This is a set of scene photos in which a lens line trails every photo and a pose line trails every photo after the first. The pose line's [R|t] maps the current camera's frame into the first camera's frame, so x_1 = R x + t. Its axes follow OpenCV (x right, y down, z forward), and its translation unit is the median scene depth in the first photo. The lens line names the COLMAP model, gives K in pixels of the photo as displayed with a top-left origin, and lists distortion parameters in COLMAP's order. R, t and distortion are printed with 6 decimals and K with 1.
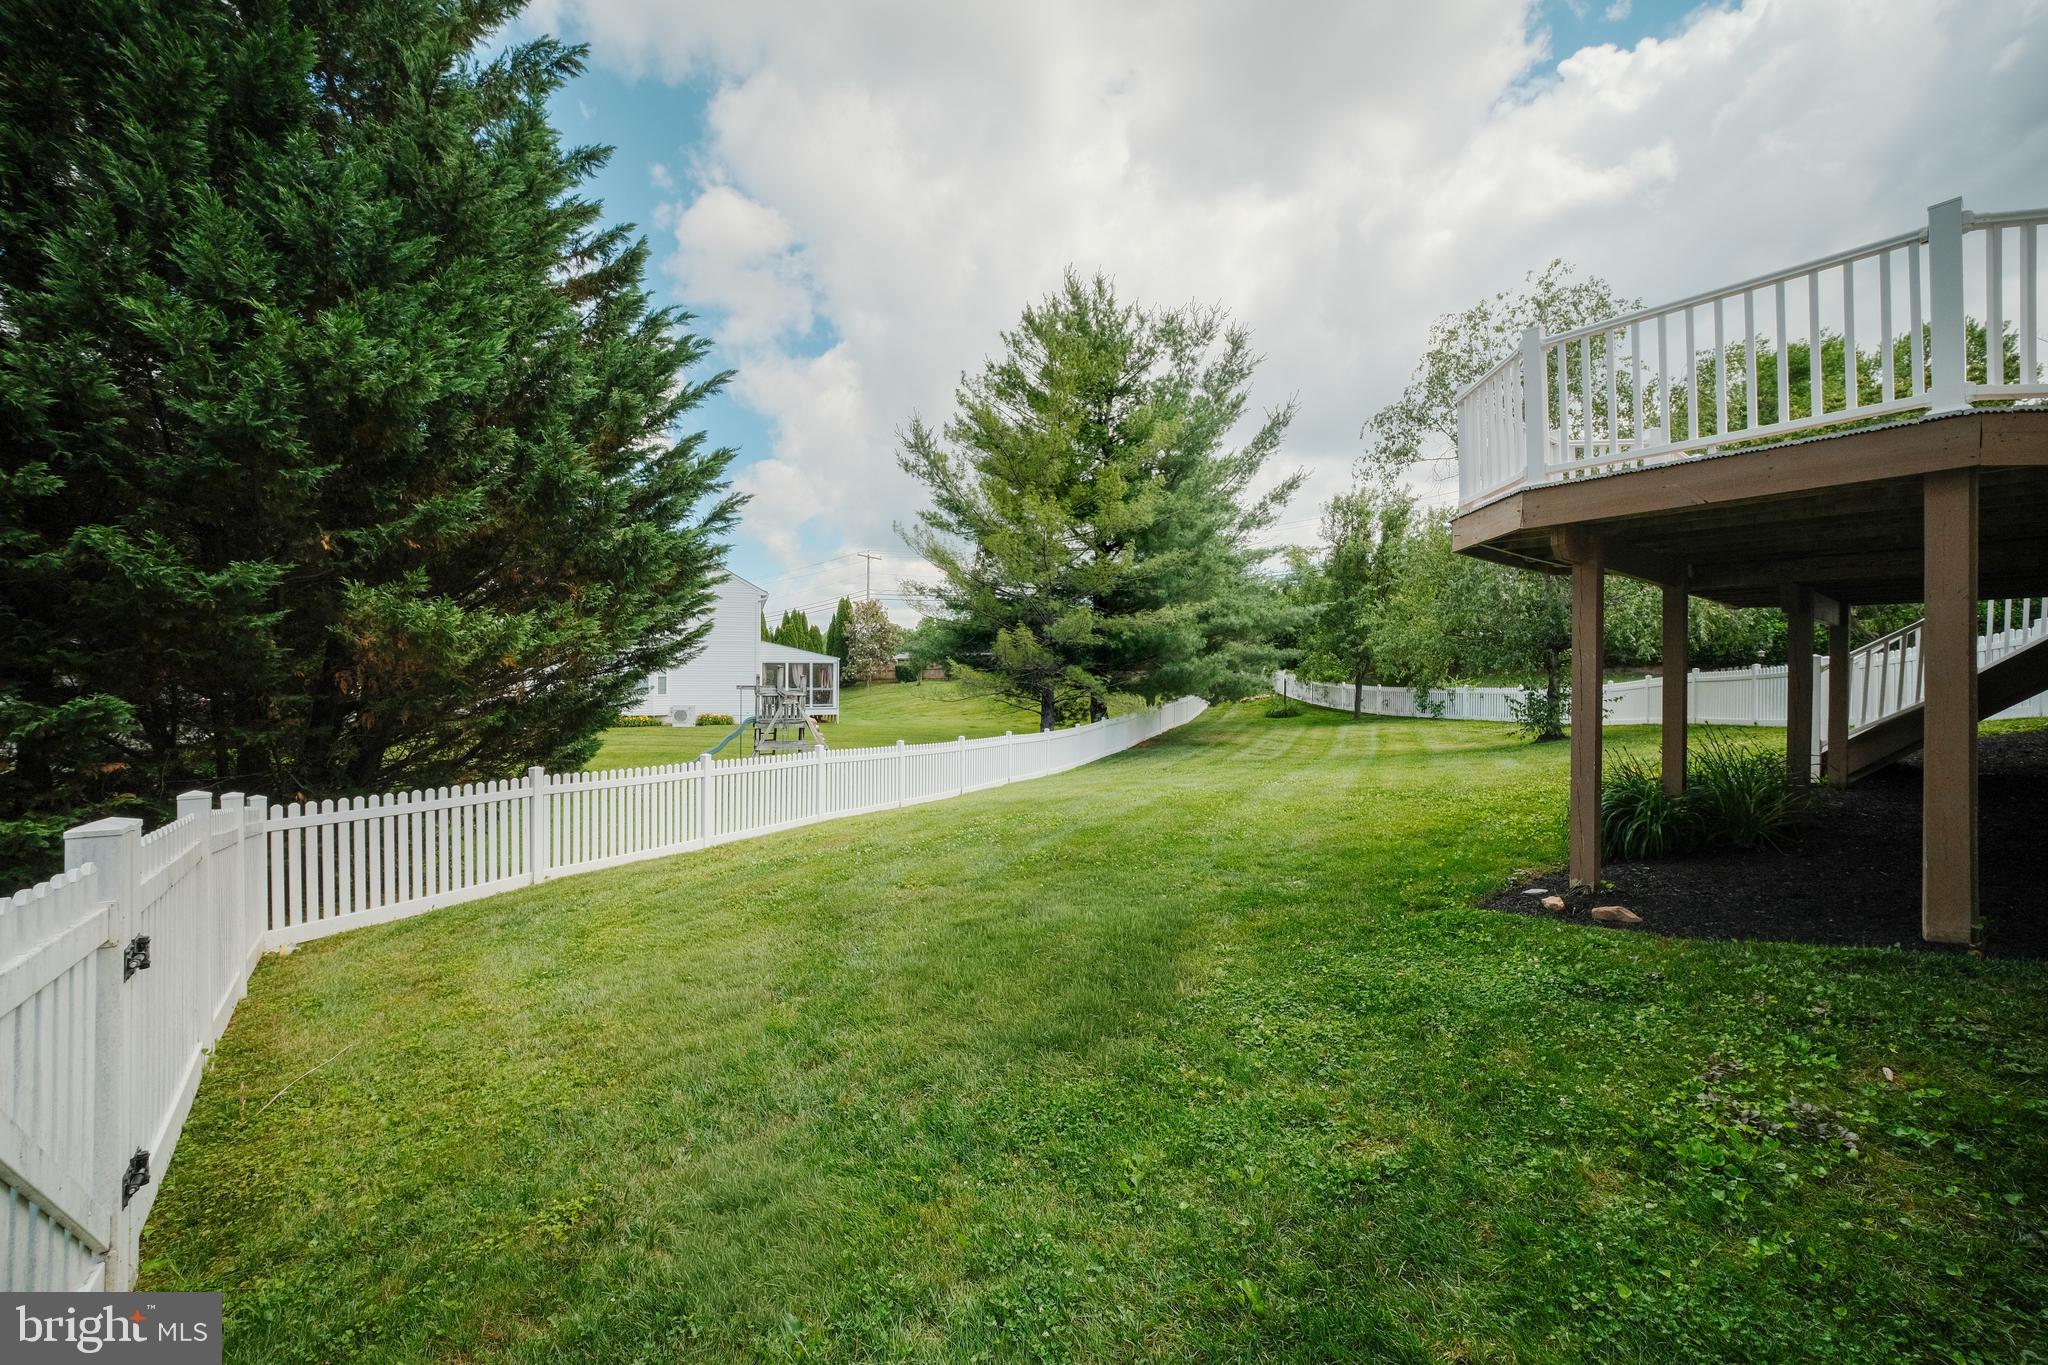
lens RADIAL K [[832.2, 0, 1022.5], [0, 832.2, 684.5], [0, 0, 1]] dist [-0.011136, 0.000221]
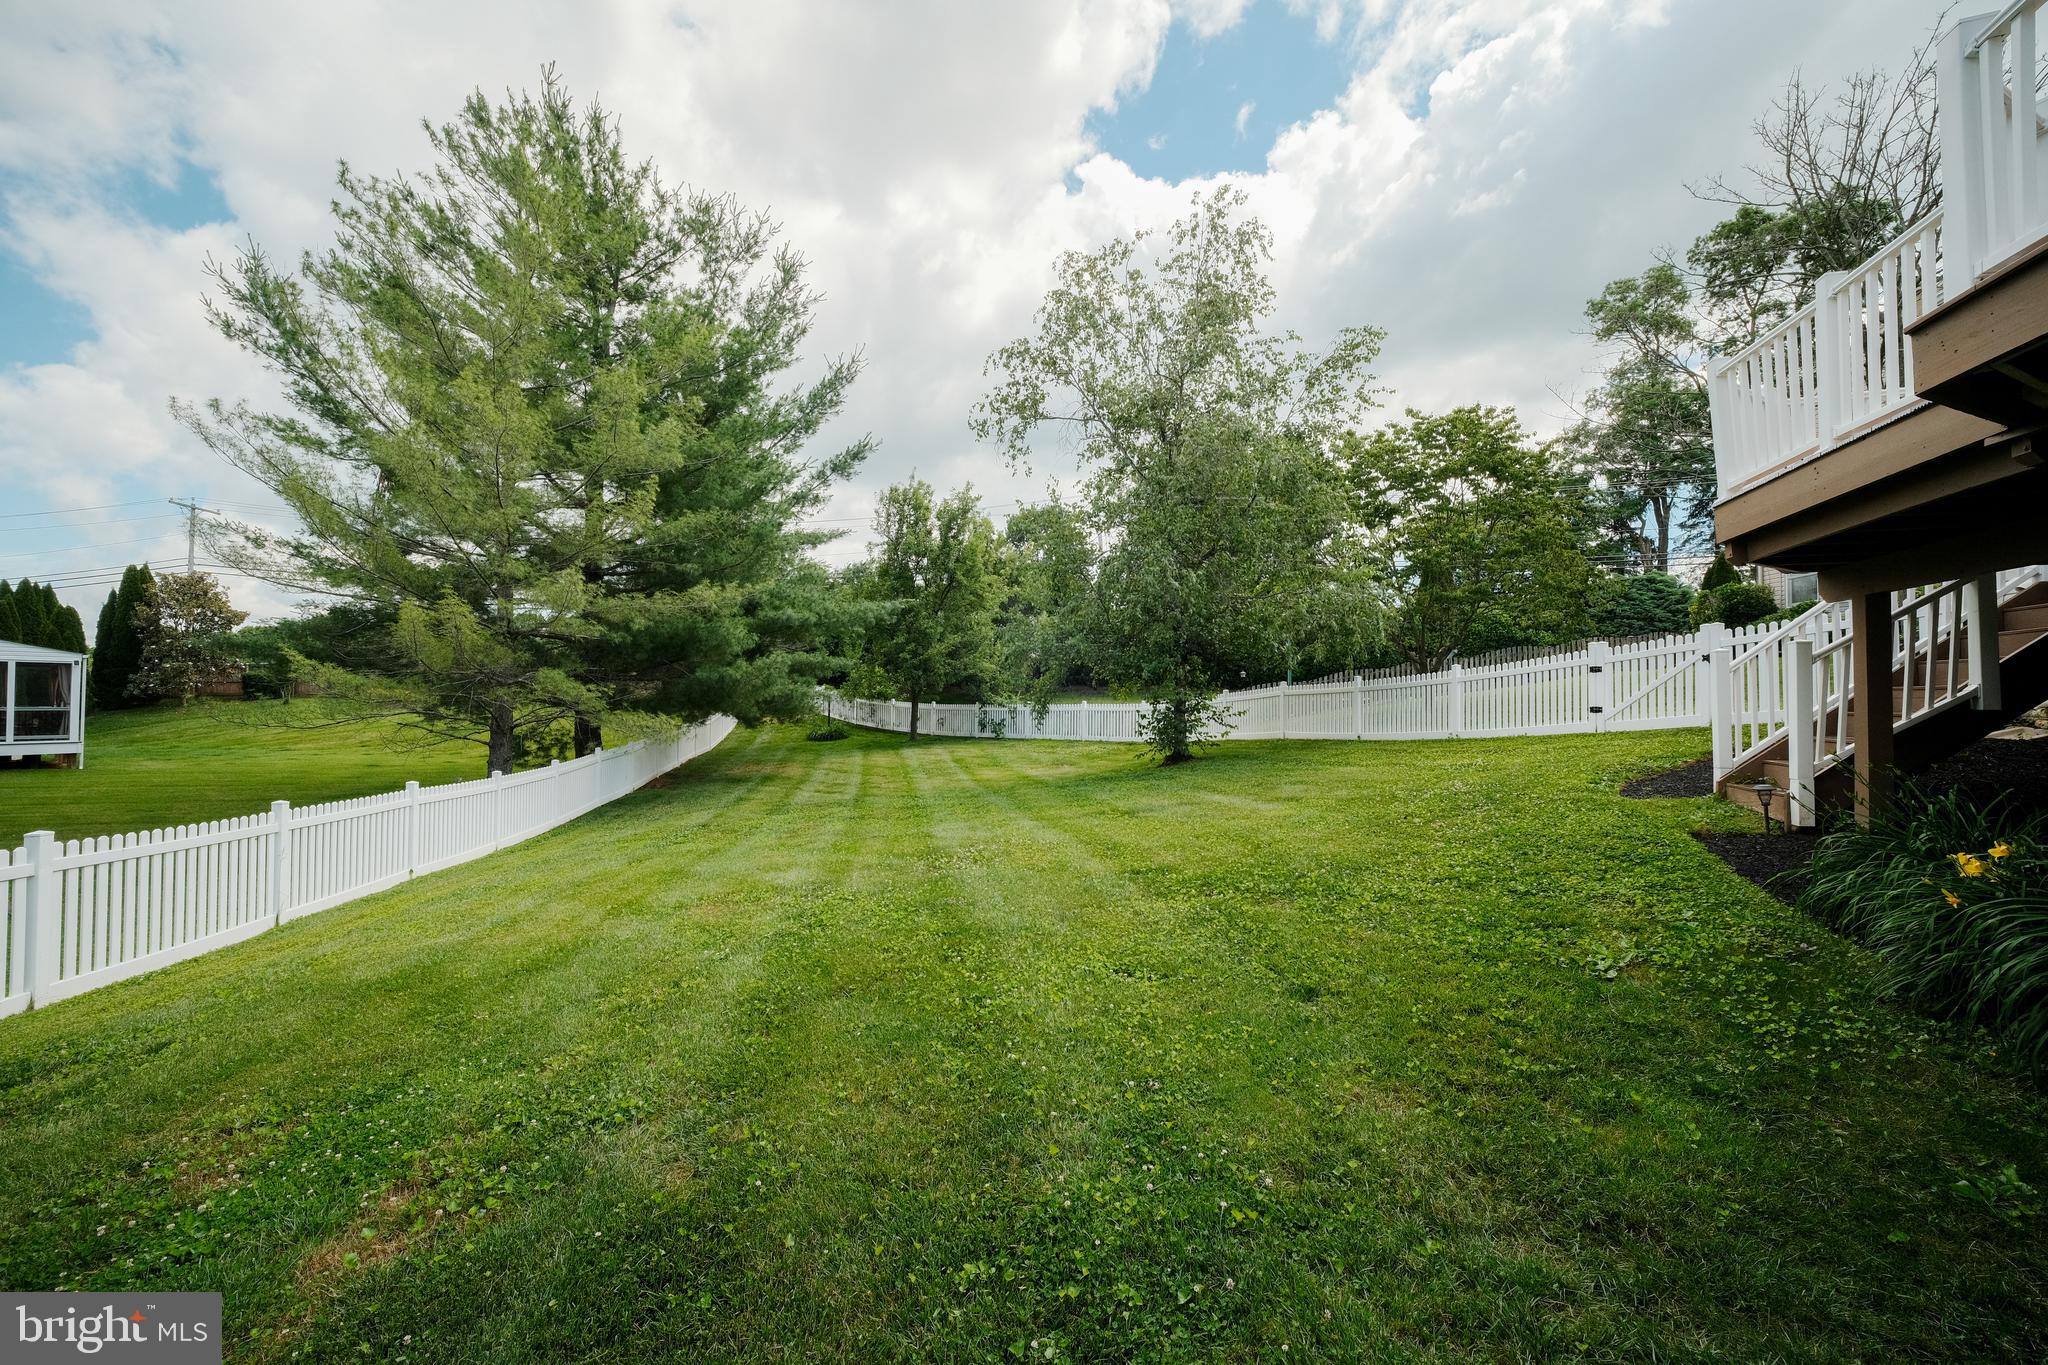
lens RADIAL K [[832.2, 0, 1015.6], [0, 832.2, 685.9], [0, 0, 1]] dist [-0.011136, 0.000221]
pose [[0.837902, 0.012129, 0.545687, 0.012140], [0.000919, 0.999720, -0.023633, 0.005099], [-0.545821, 0.020304, 0.837656, 0.225149]]
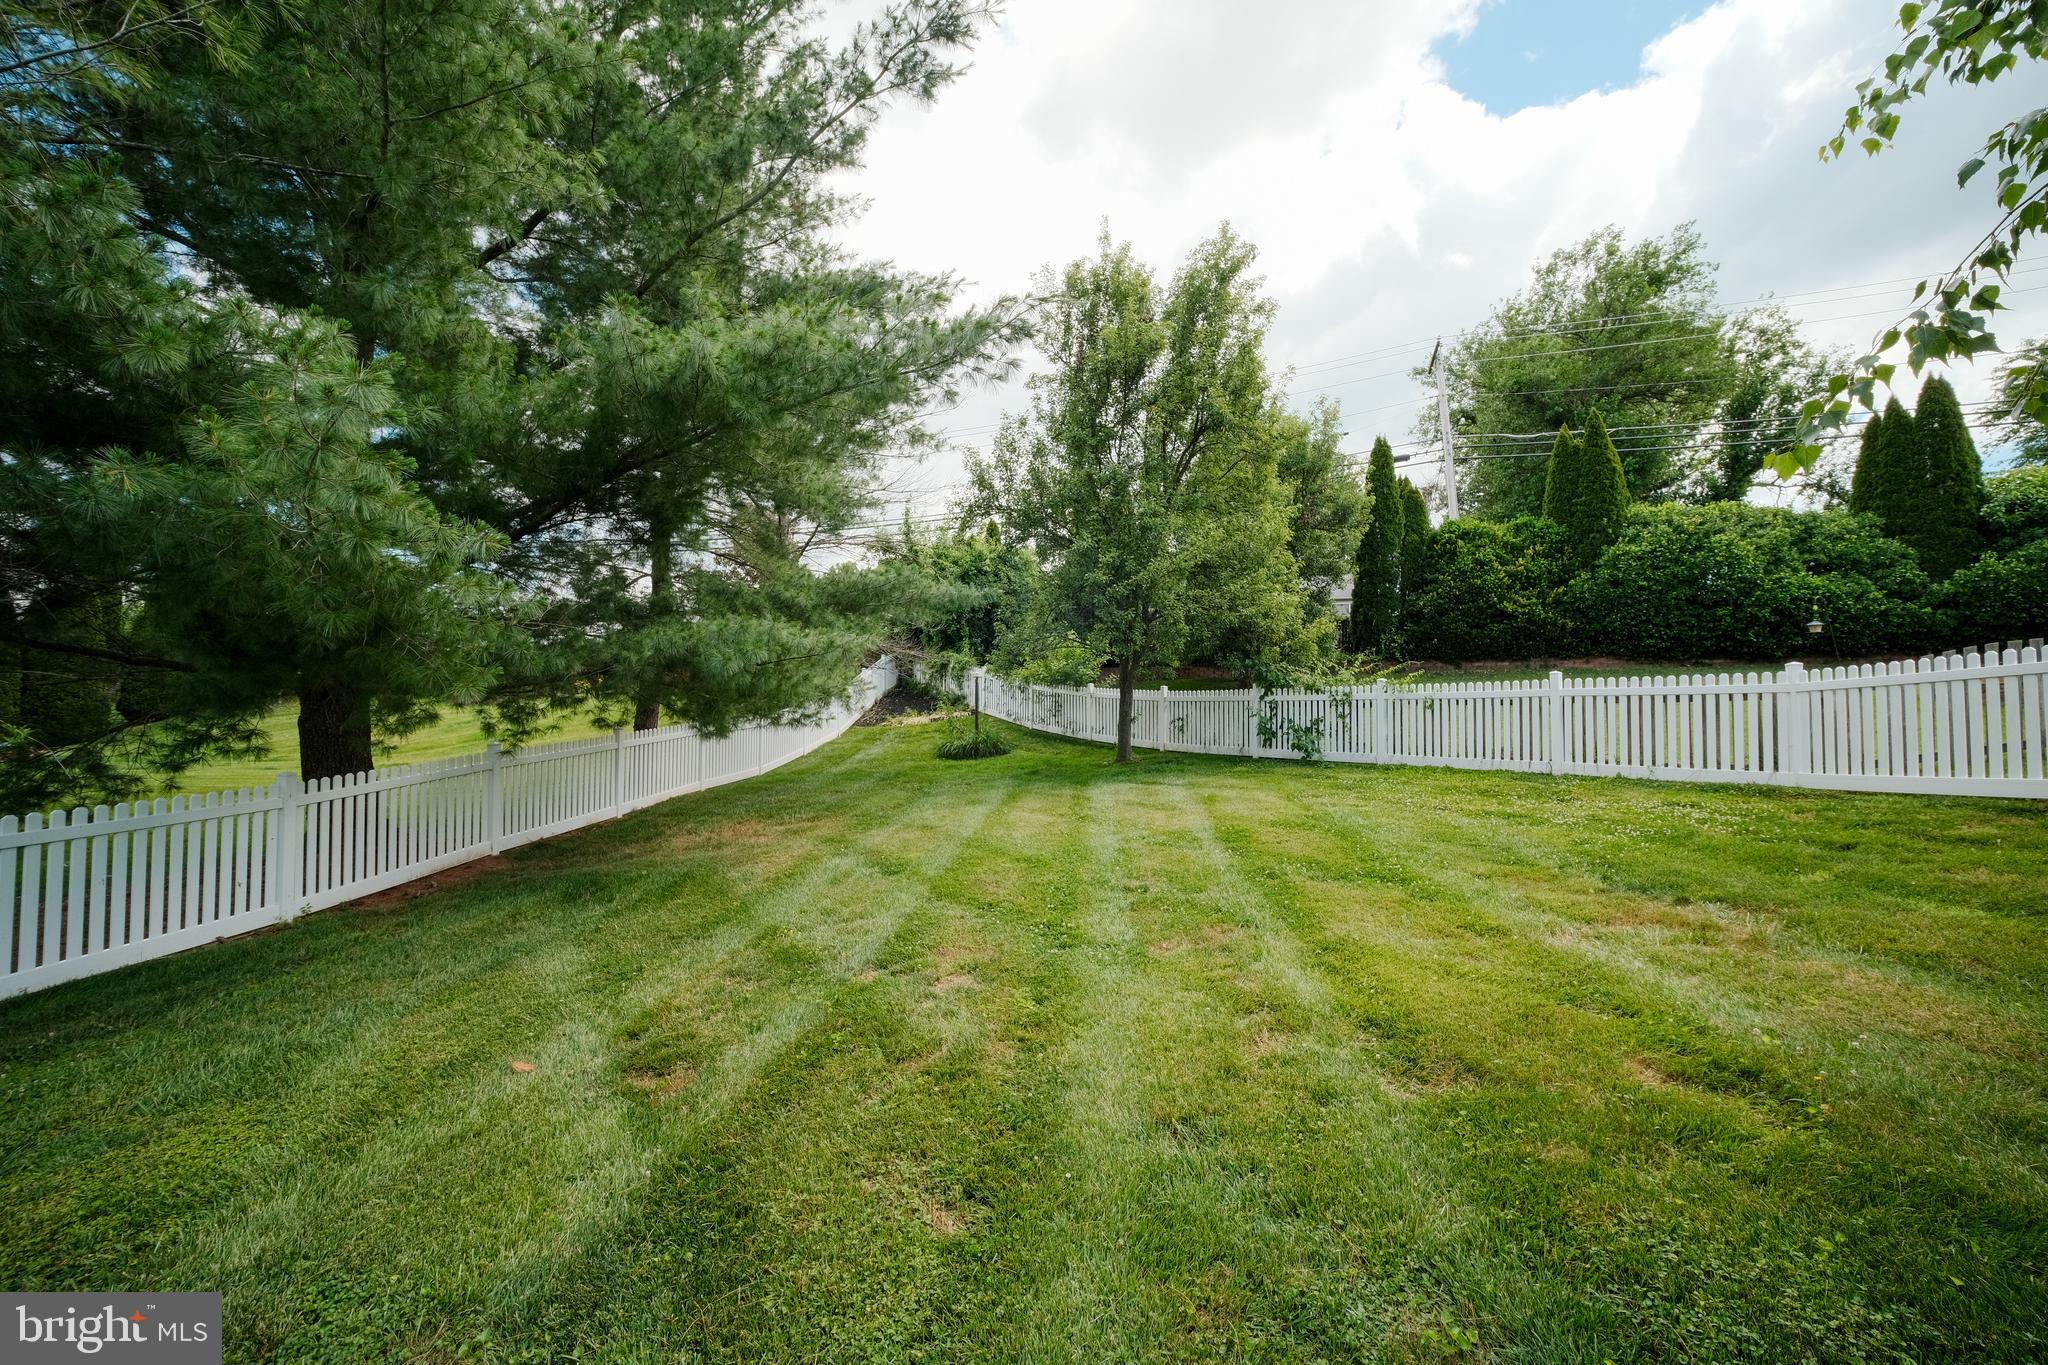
lens RADIAL K [[832.2, 0, 1021.1], [0, 832.2, 679.4], [0, 0, 1]] dist [-0.011136, 0.000221]
pose [[0.952414, 0.001391, 0.304803, 0.243077], [0.008831, 0.999444, -0.032158, 0.012394], [-0.304679, 0.033319, 0.951872, 0.669713]]
